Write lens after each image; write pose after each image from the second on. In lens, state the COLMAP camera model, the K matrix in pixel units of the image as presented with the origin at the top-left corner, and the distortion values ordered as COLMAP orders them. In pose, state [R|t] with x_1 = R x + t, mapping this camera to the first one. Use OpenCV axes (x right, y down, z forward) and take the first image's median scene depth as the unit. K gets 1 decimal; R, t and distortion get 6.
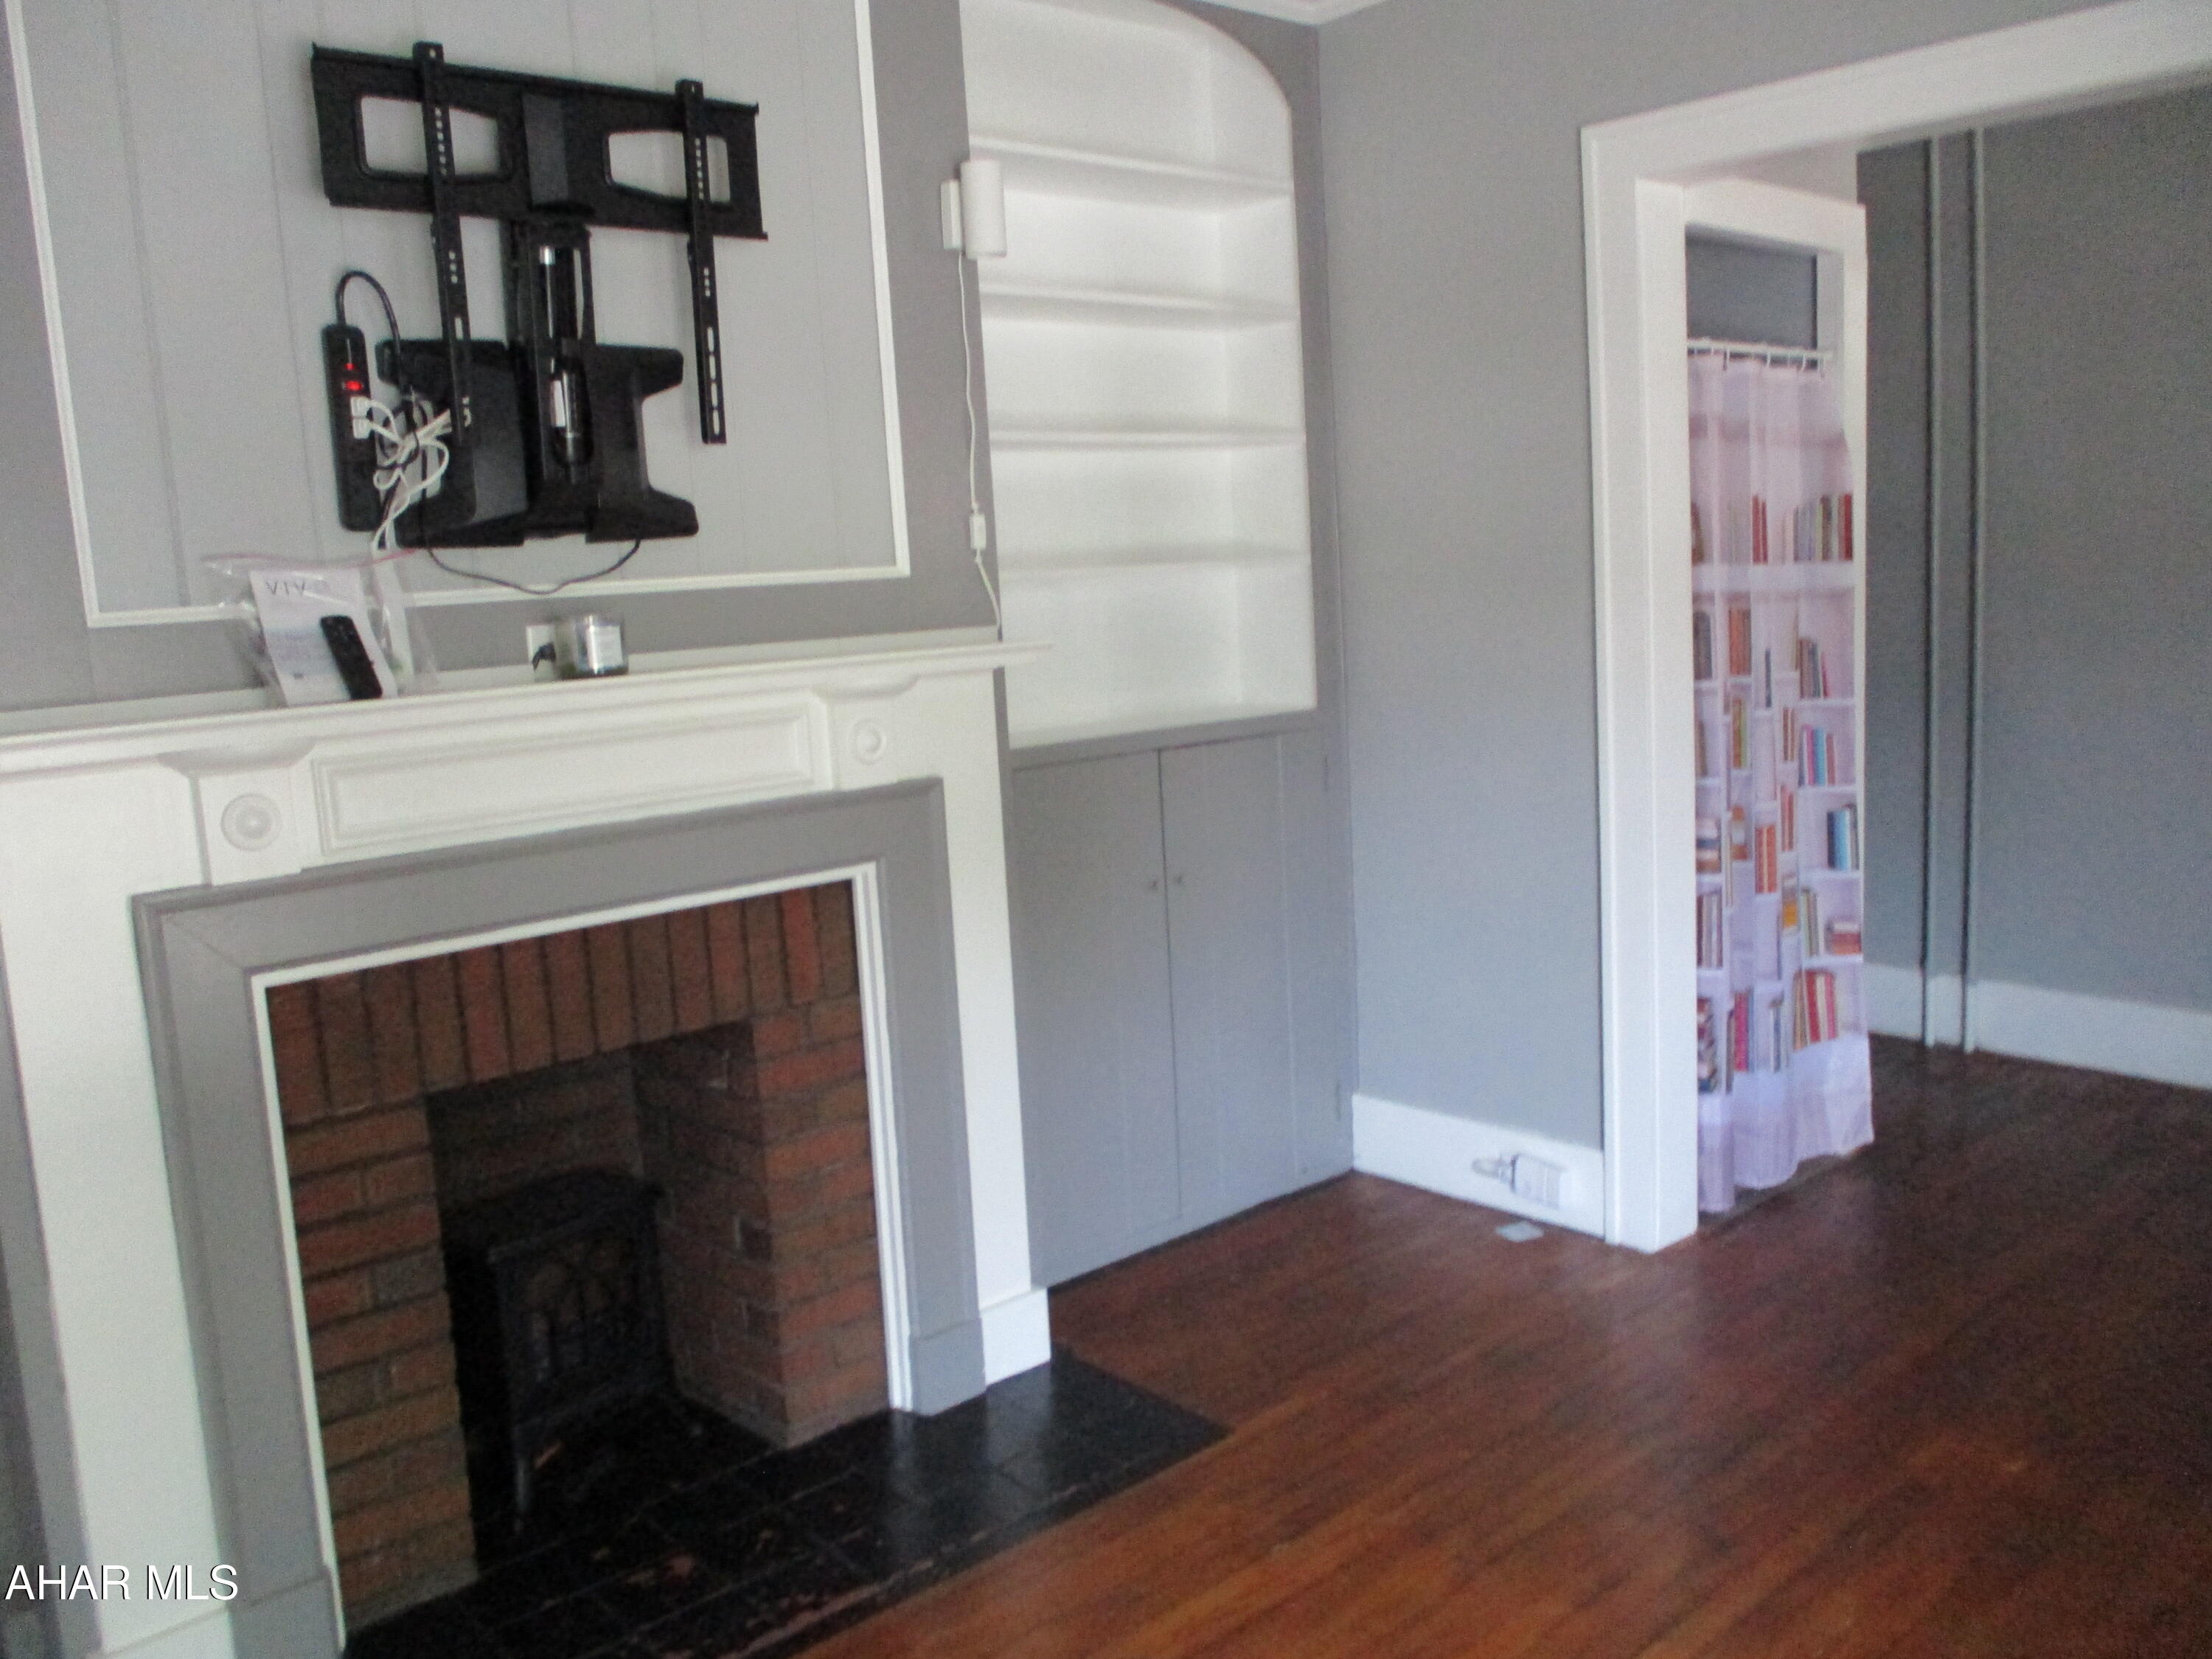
lens RADIAL K [[1830.5, 0, 1113.6], [0, 1830.5, 824.0], [0, 0, 1]] dist [-0.033803, -0.002630]
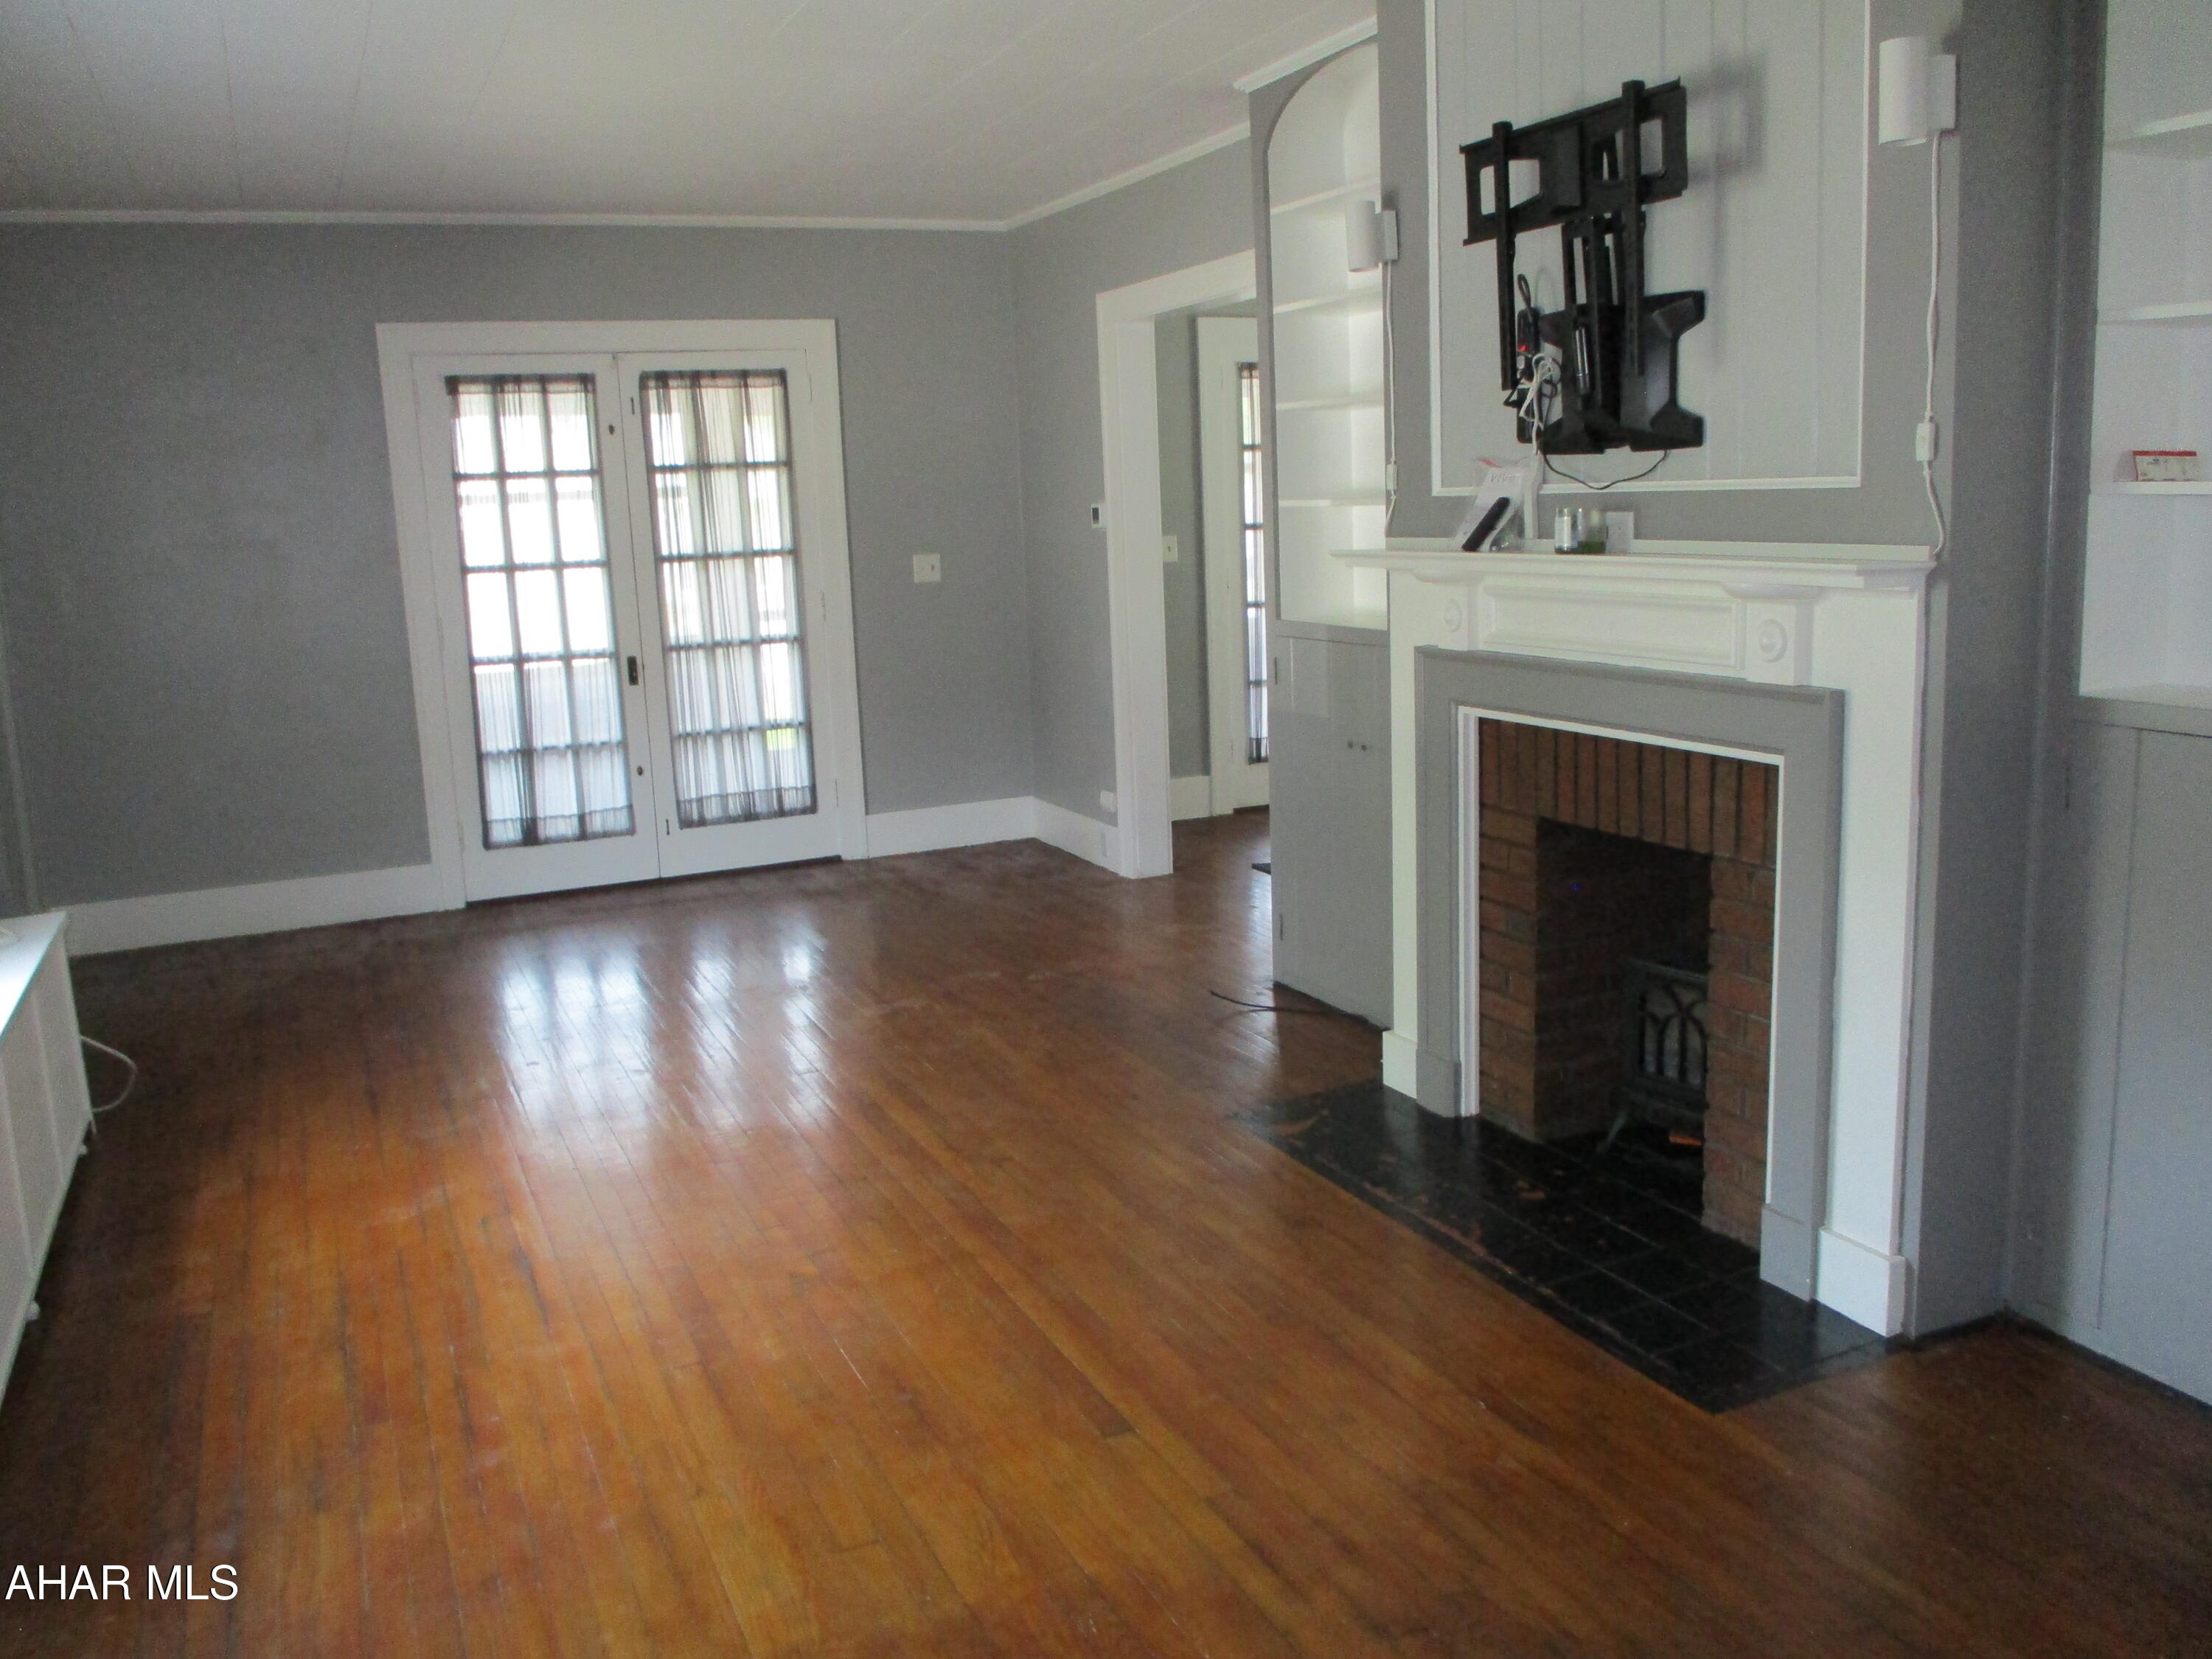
lens RADIAL K [[1830.5, 0, 1113.6], [0, 1830.5, 824.0], [0, 0, 1]] dist [-0.033803, -0.002630]
pose [[-0.294589, 0.239657, -0.925085, 1.097974], [-0.080081, 0.958447, 0.273801, -0.225317], [0.952263, 0.154740, -0.263156, 1.029208]]
